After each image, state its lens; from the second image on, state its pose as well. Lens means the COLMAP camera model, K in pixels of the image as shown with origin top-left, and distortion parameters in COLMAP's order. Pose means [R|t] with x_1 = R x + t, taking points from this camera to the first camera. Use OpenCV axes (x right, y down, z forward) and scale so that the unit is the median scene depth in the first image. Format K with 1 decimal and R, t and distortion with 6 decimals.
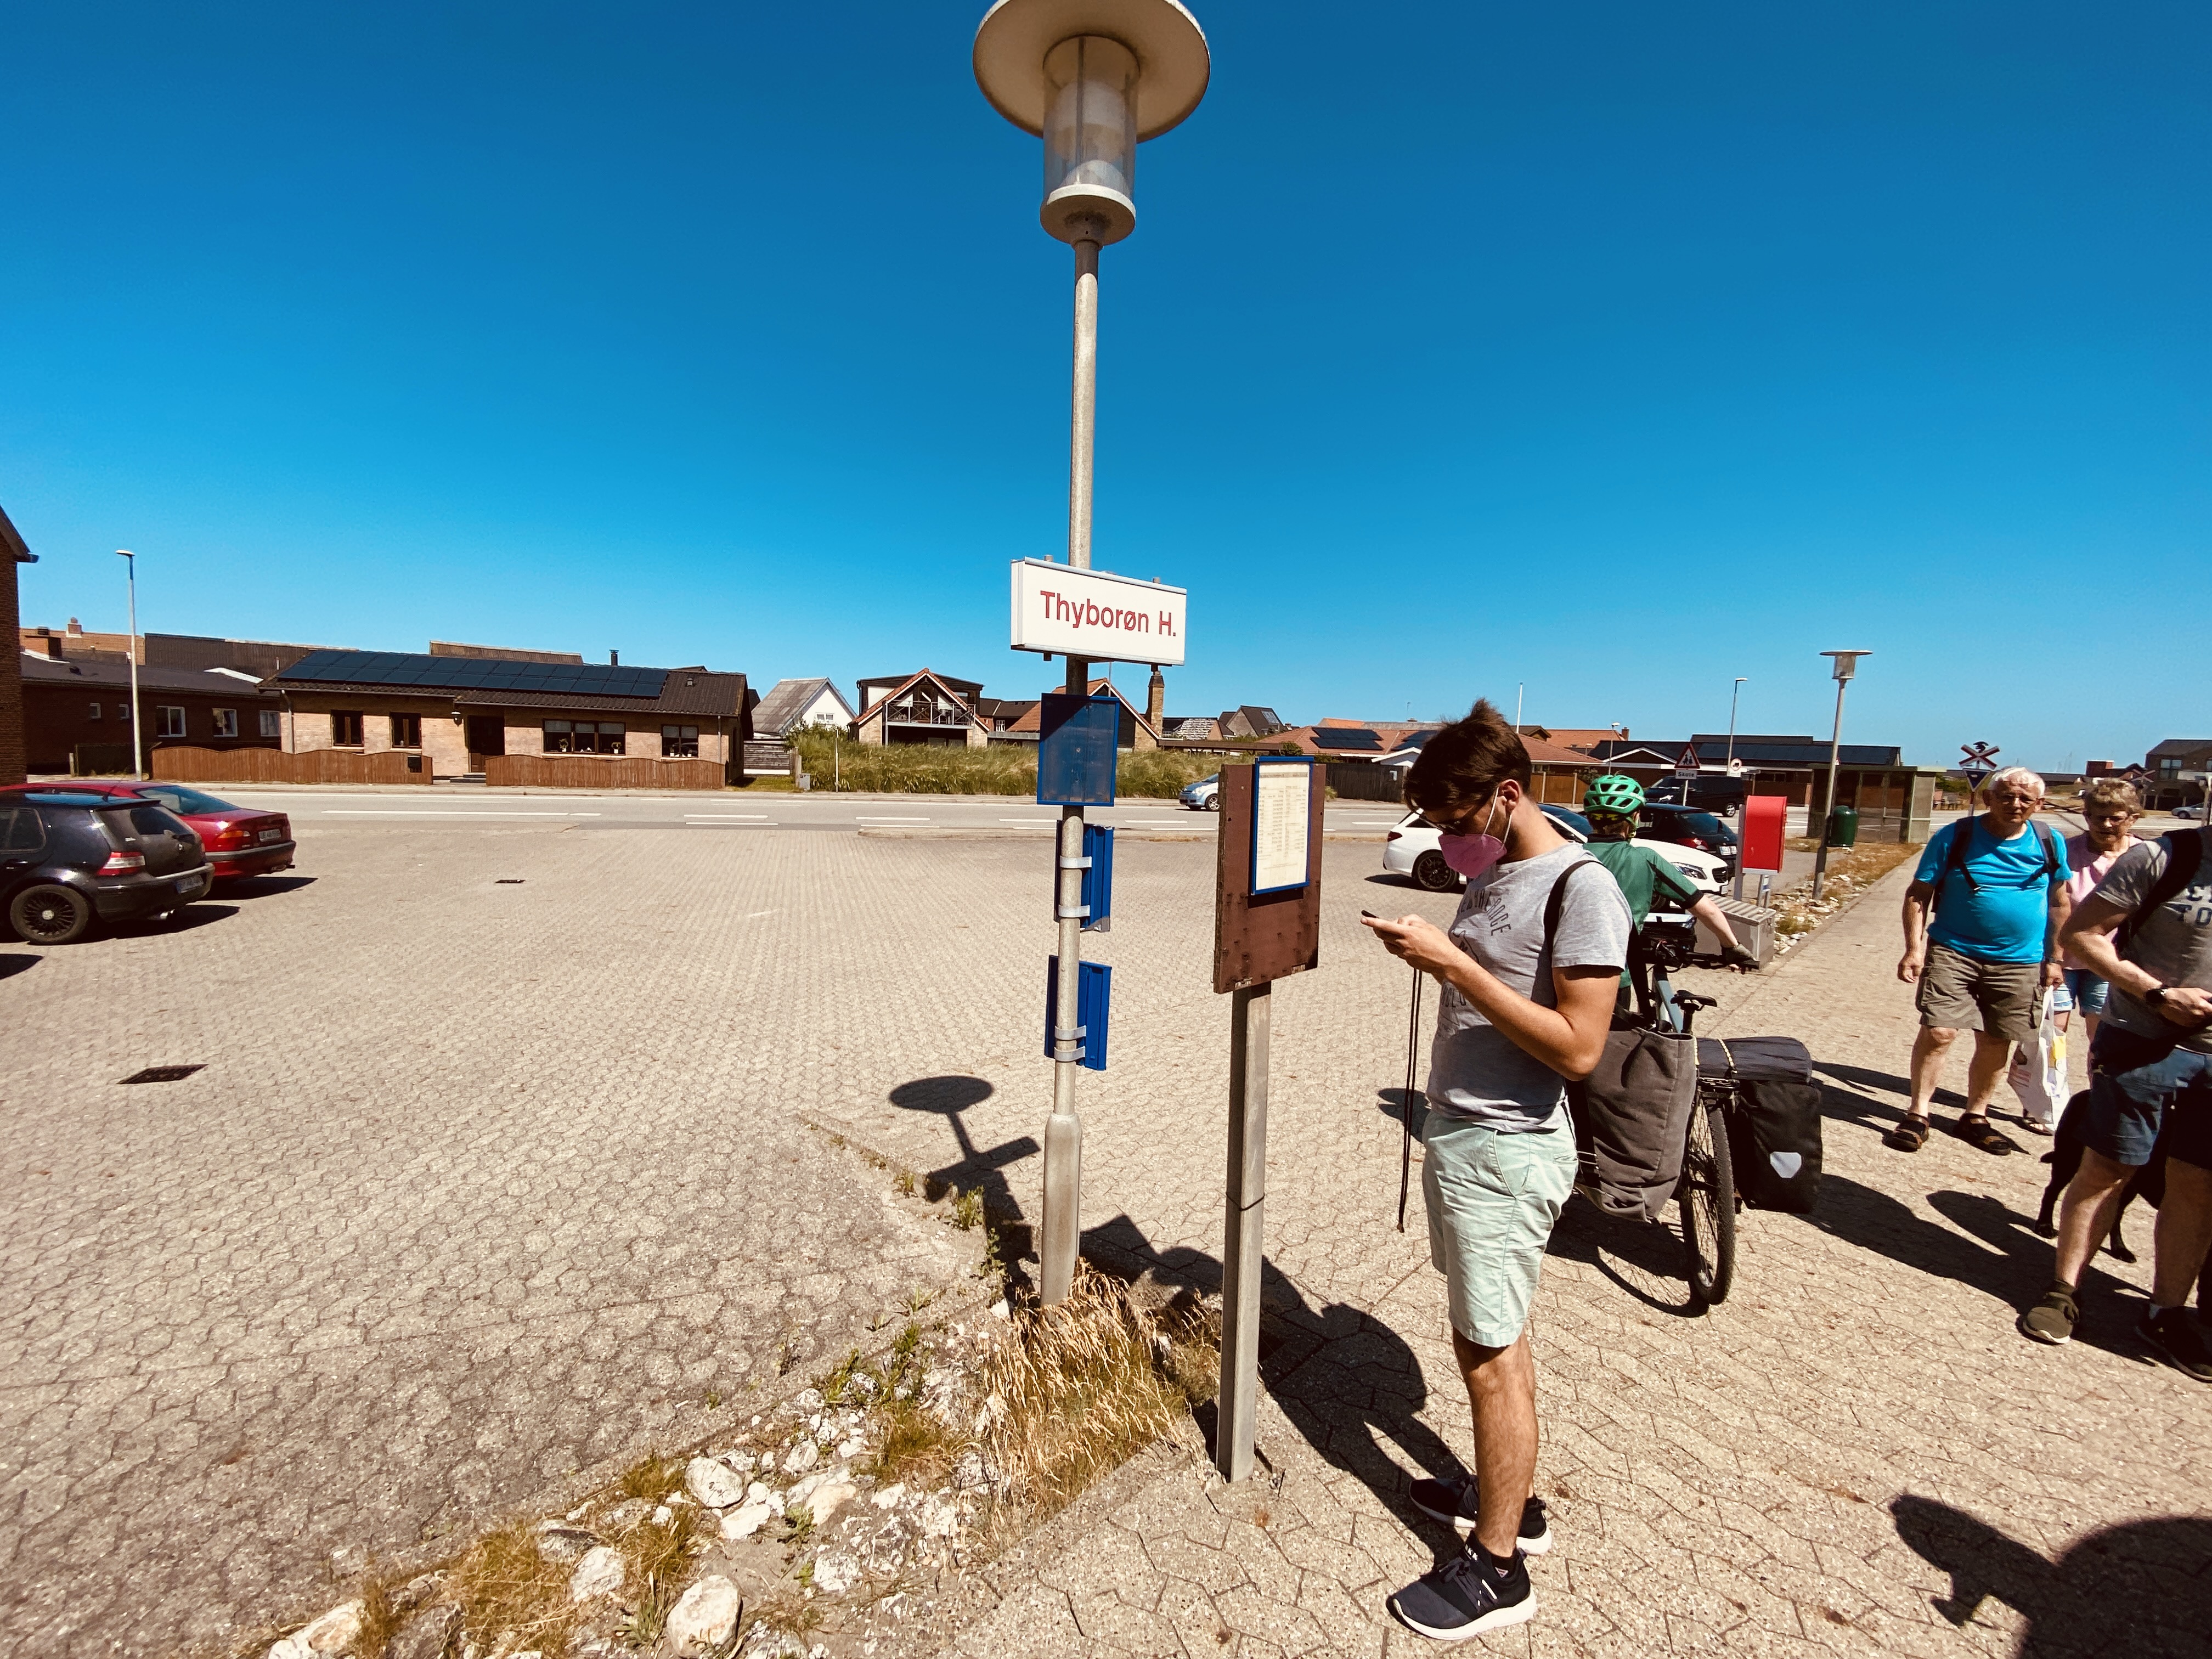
lens RADIAL K [[886.2, 0, 1106.0], [0, 886.2, 829.5], [0, 0, 1]] dist [0.024310, -0.020473]
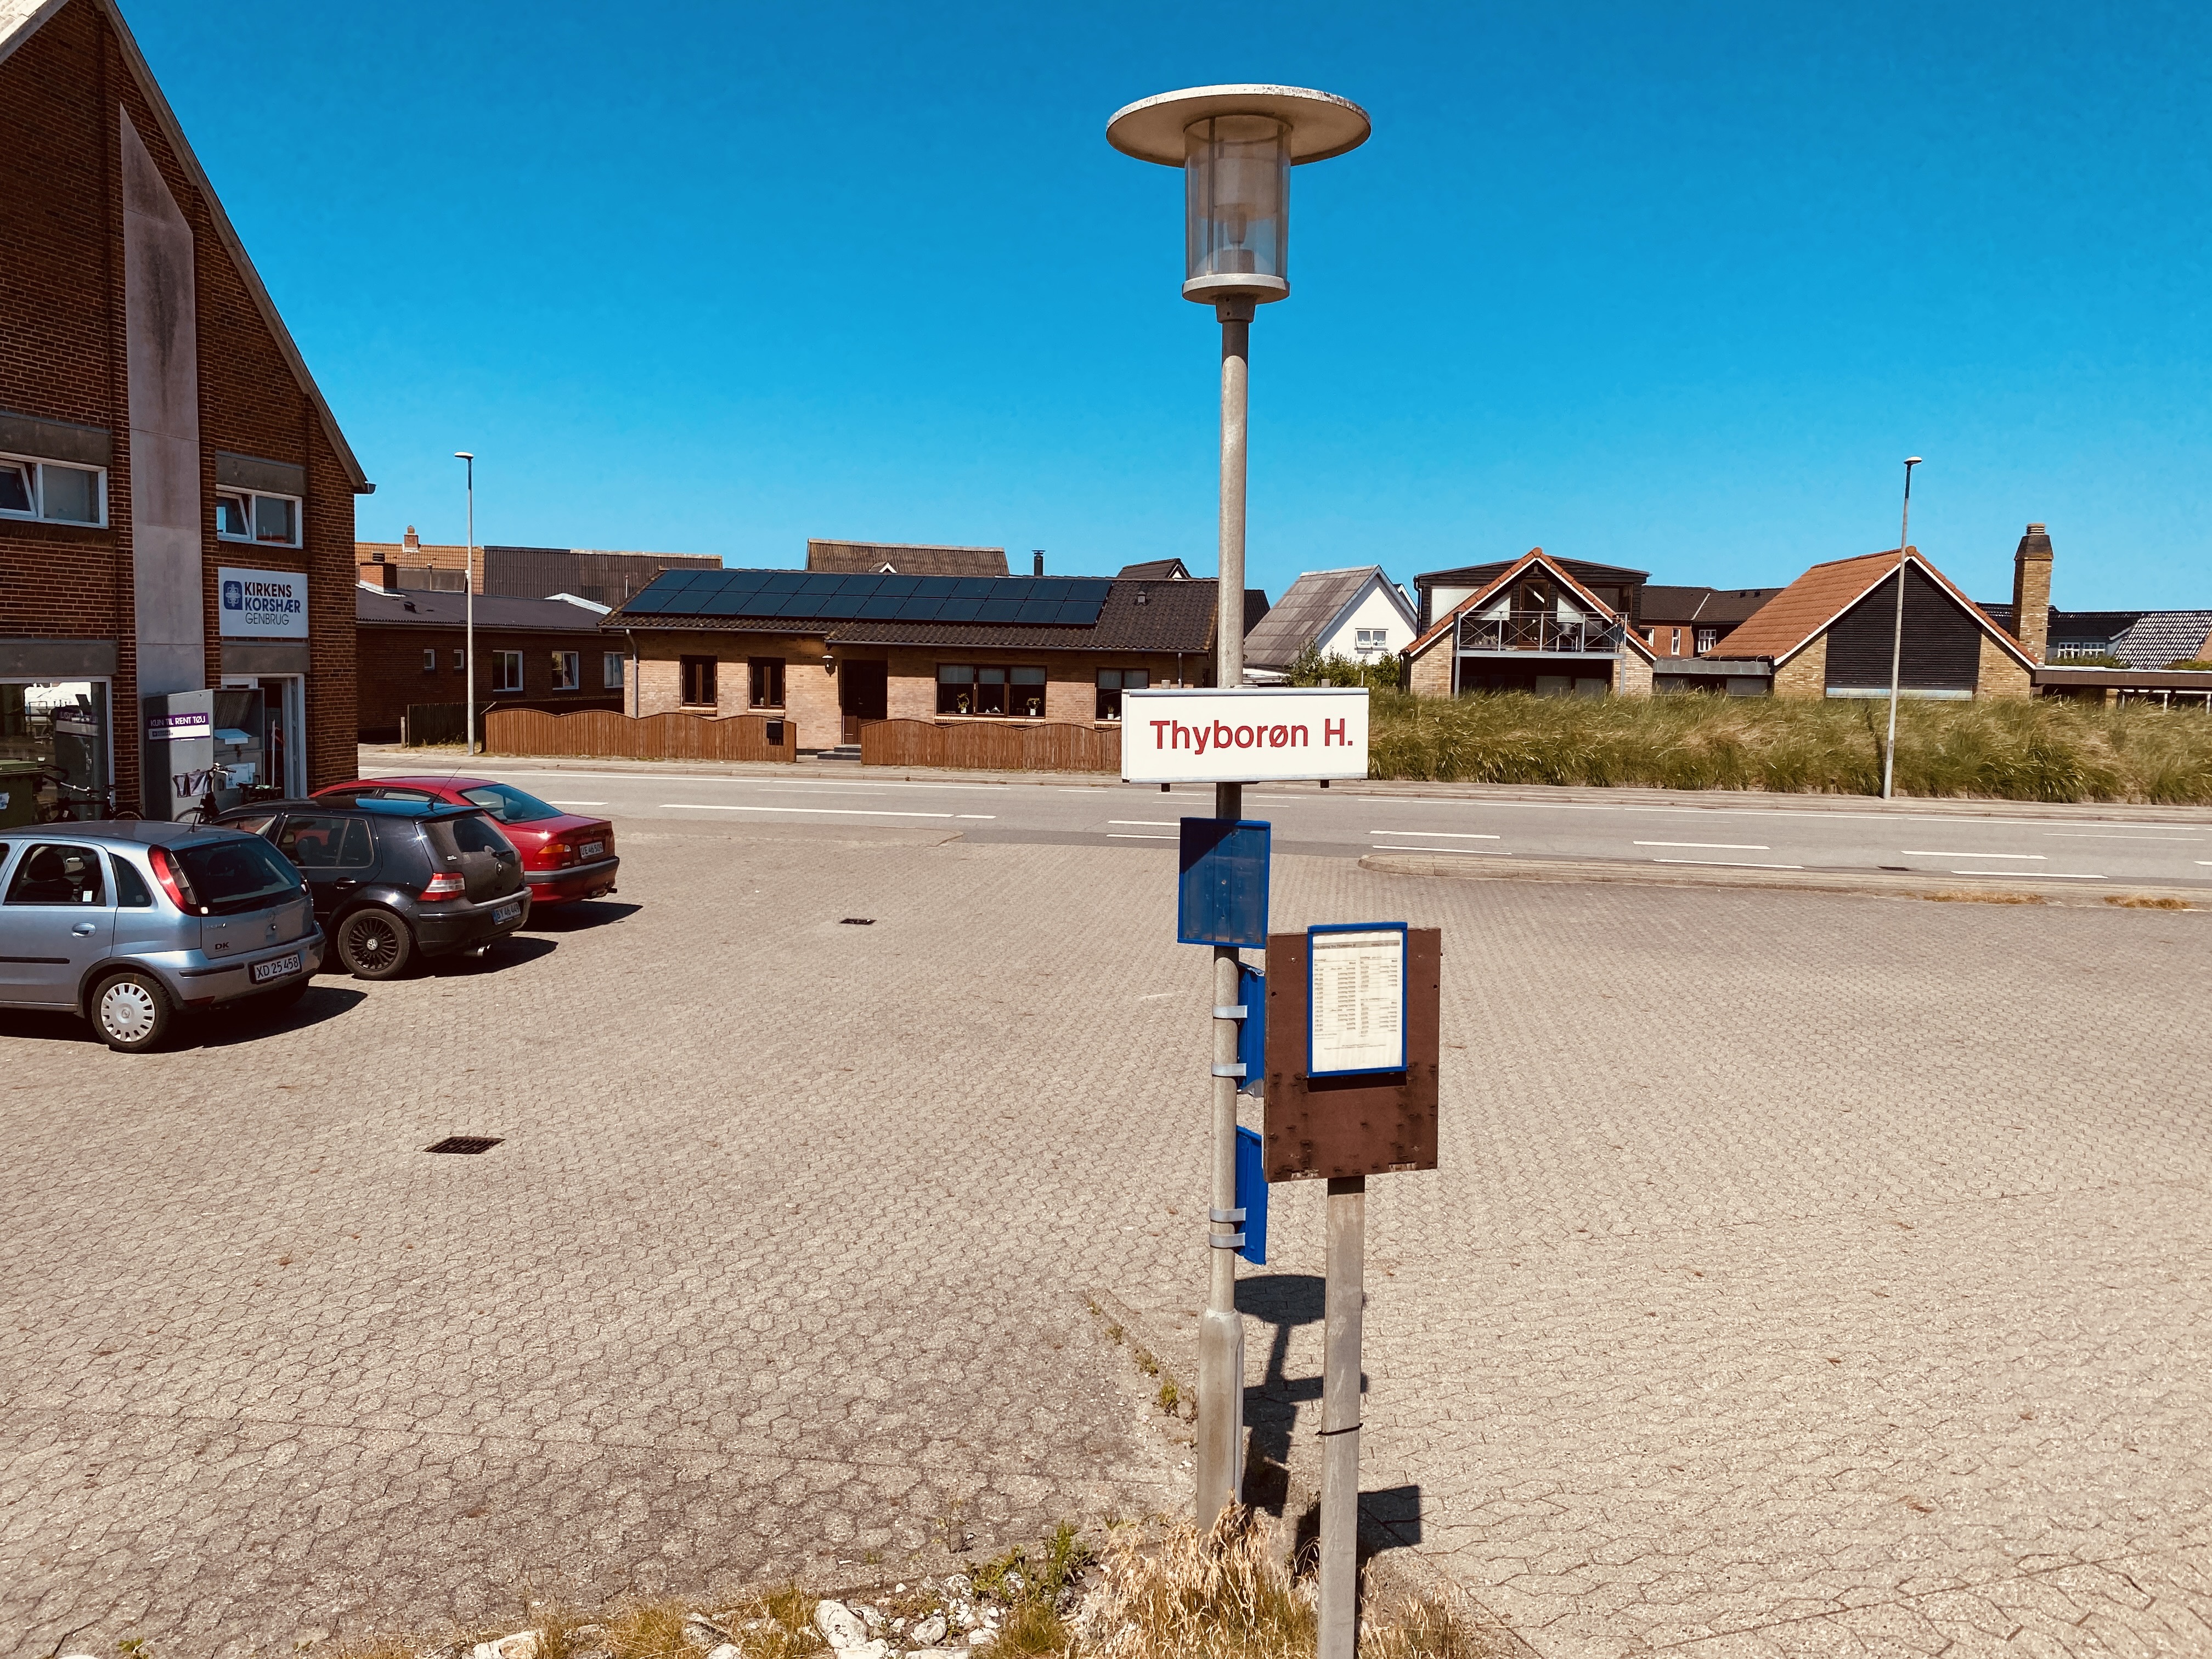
lens RADIAL K [[1659.4, 0, 1135.4], [0, 1659.4, 827.4], [0, 0, 1]] dist [0.087657, -0.184109]
pose [[0.898790, 0.027029, -0.437546, 0.305411], [-0.029340, 0.999568, 0.001478, -0.073584], [0.437397, 0.011509, 0.899195, -0.251186]]
